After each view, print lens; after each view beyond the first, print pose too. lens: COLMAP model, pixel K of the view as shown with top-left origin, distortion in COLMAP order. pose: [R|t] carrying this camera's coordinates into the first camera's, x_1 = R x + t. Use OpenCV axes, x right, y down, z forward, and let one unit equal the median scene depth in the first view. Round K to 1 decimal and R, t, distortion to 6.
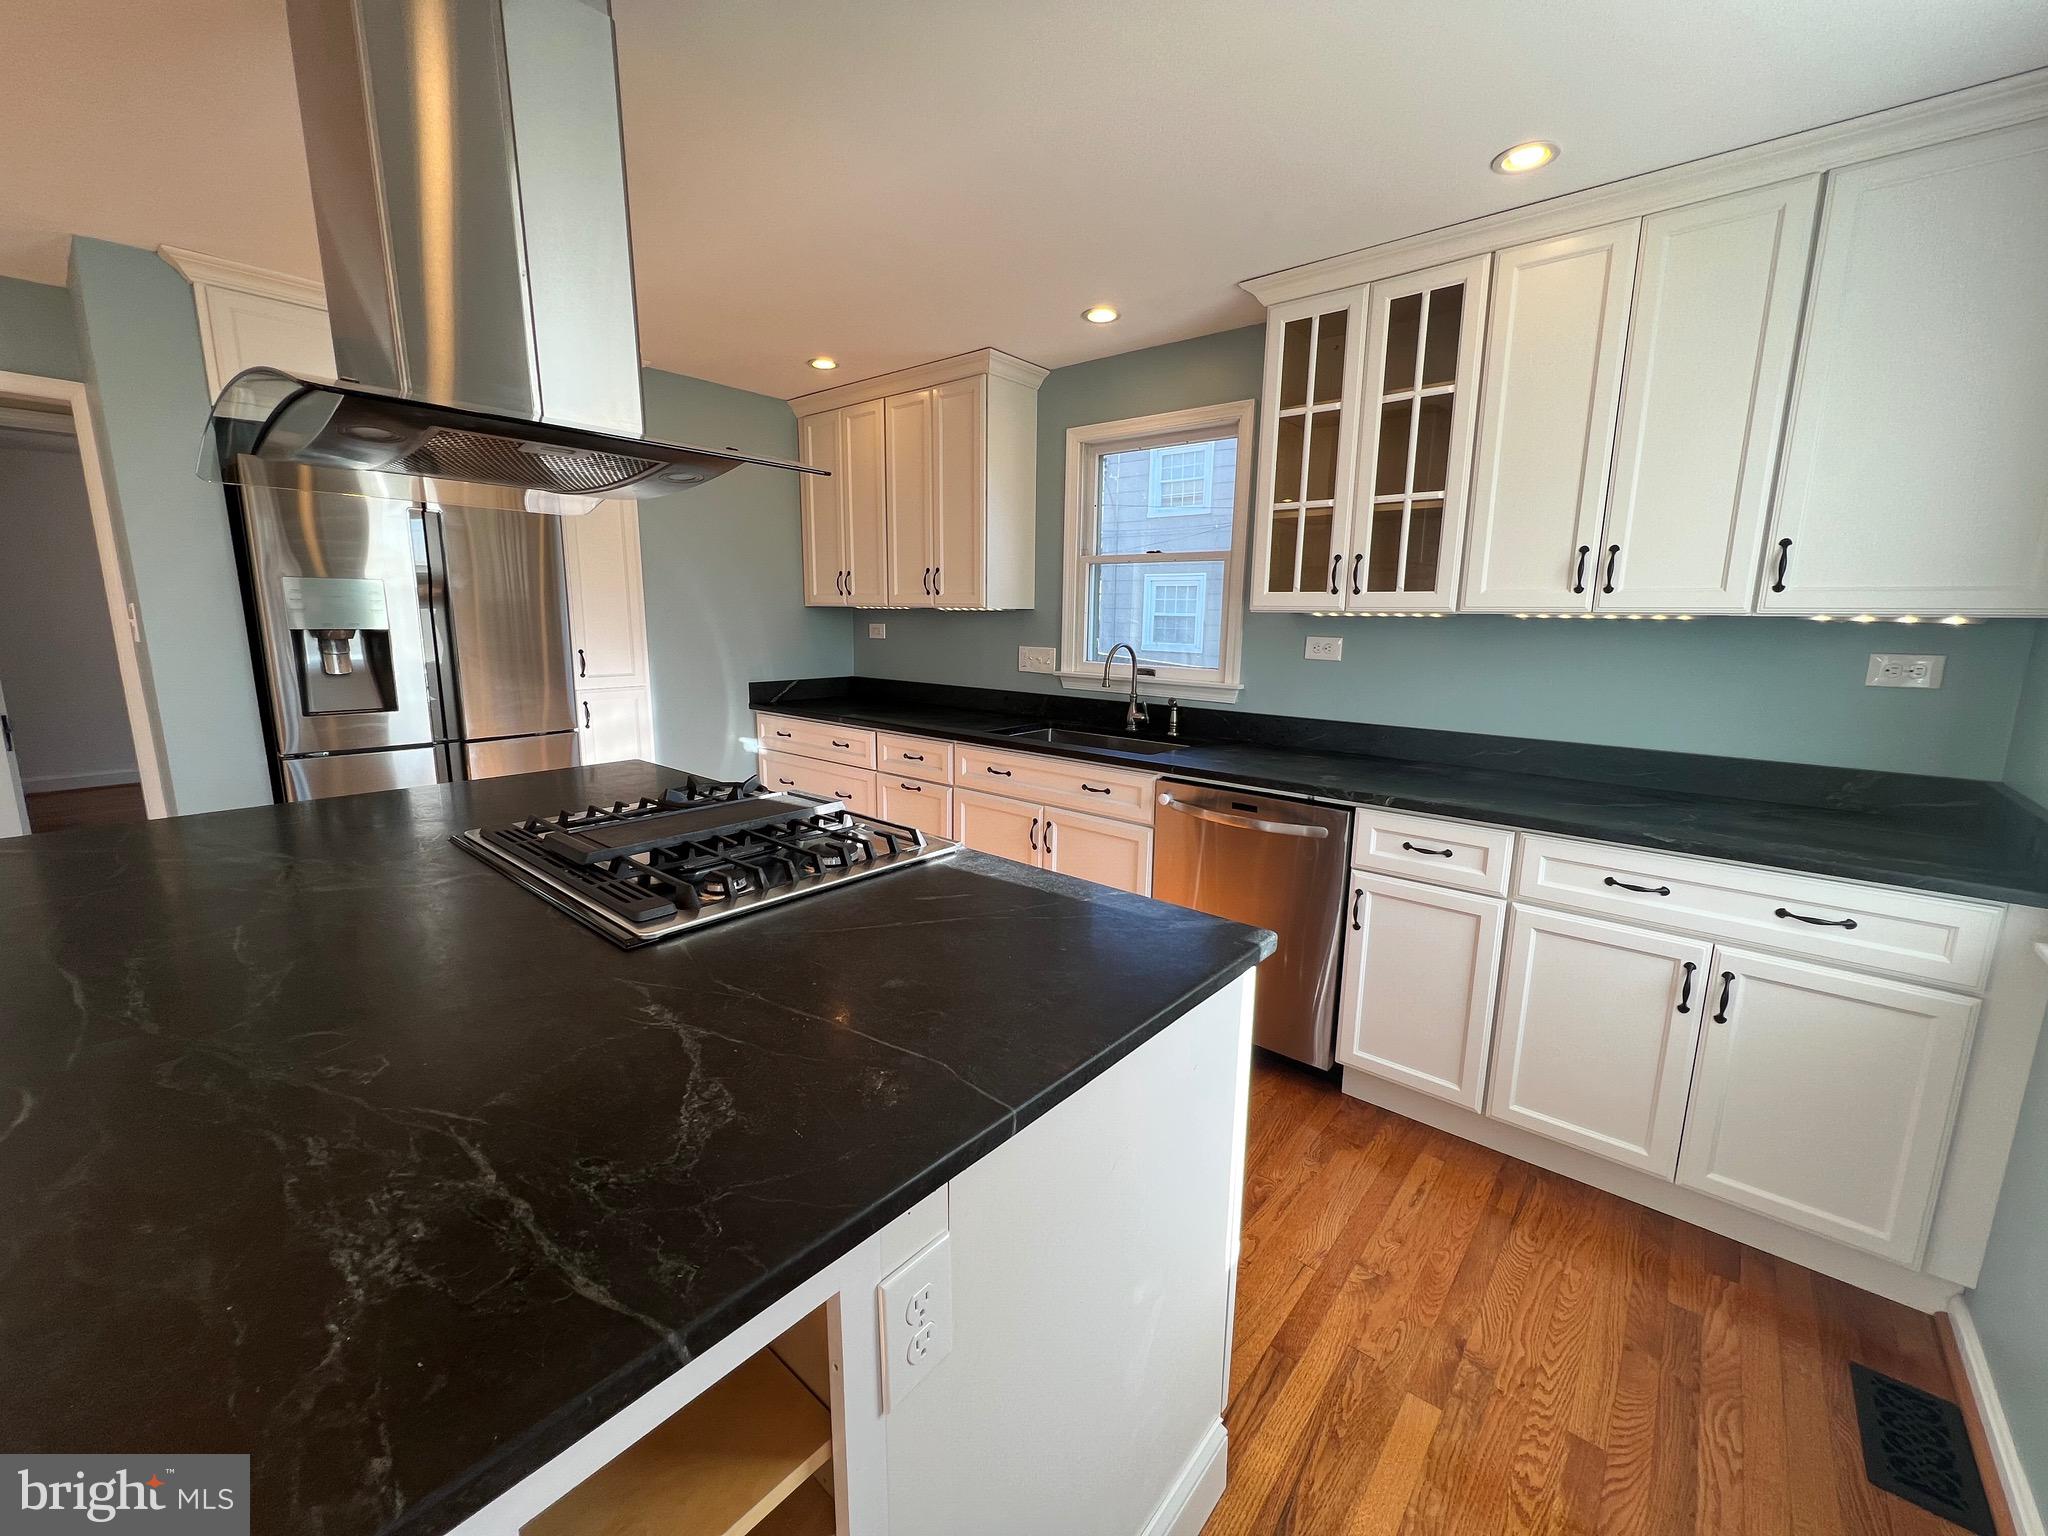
lens RADIAL K [[826.4, 0, 1018.5], [0, 826.4, 765.1], [0, 0, 1]] dist [-0.001222, -0.000191]
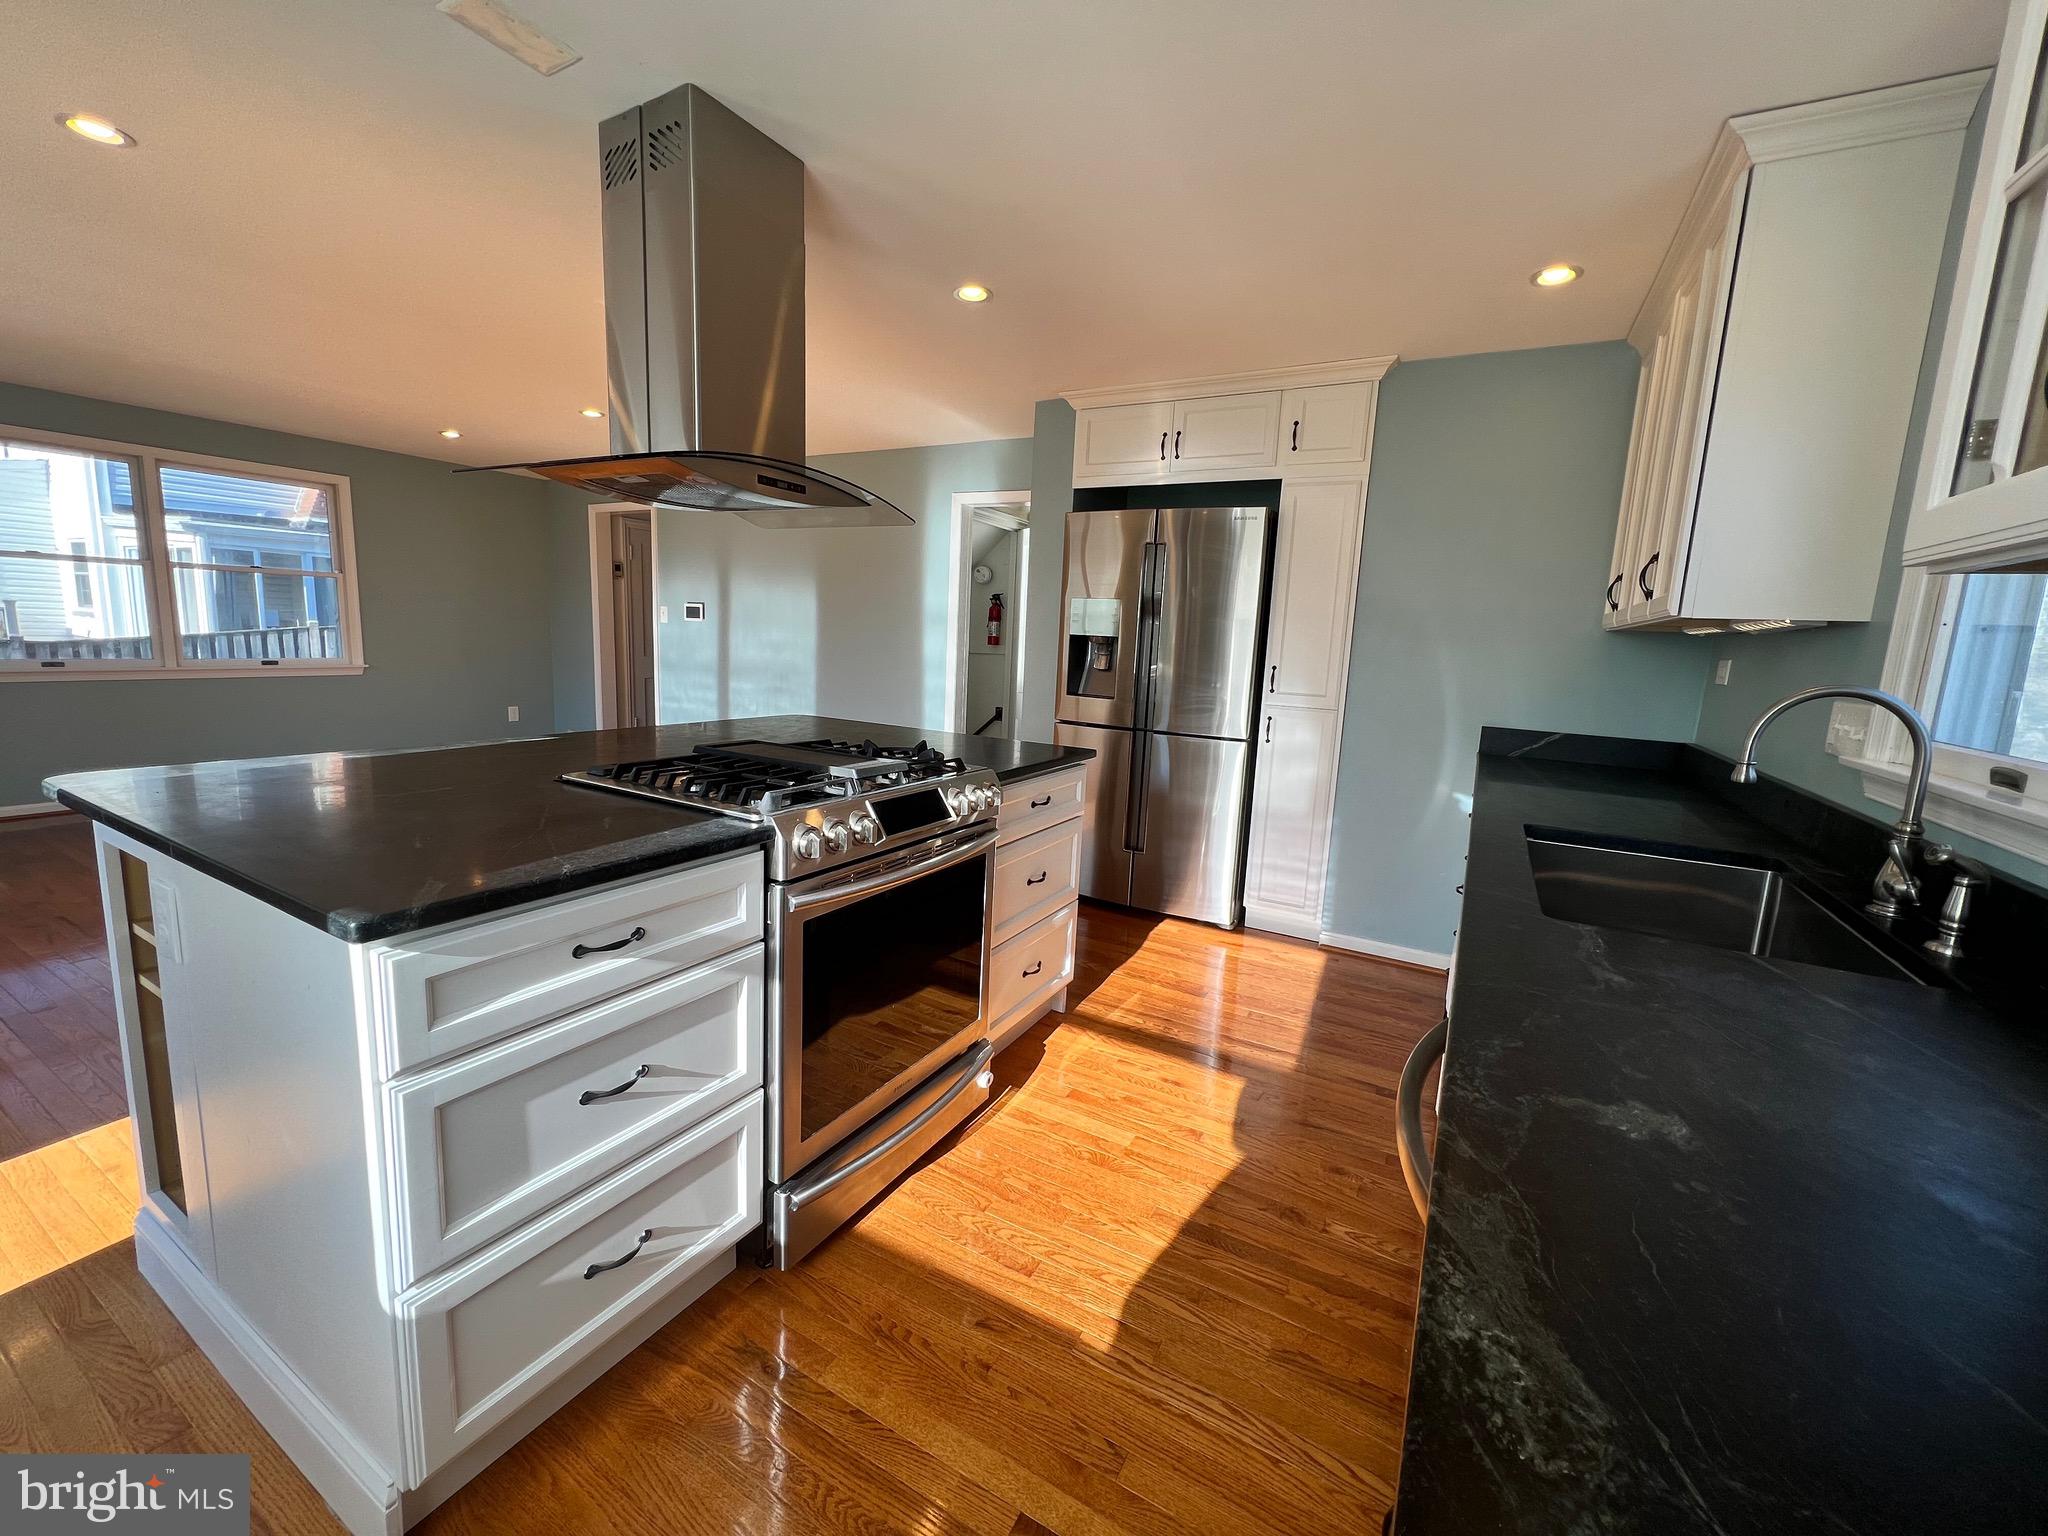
lens RADIAL K [[826.4, 0, 1018.5], [0, 826.4, 765.1], [0, 0, 1]] dist [-0.001222, -0.000191]
pose [[0.211690, 0.149637, -0.965814, 0.416293], [-0.214017, 0.971323, 0.103582, -0.063058], [0.953616, 0.184774, 0.237644, 0.498660]]
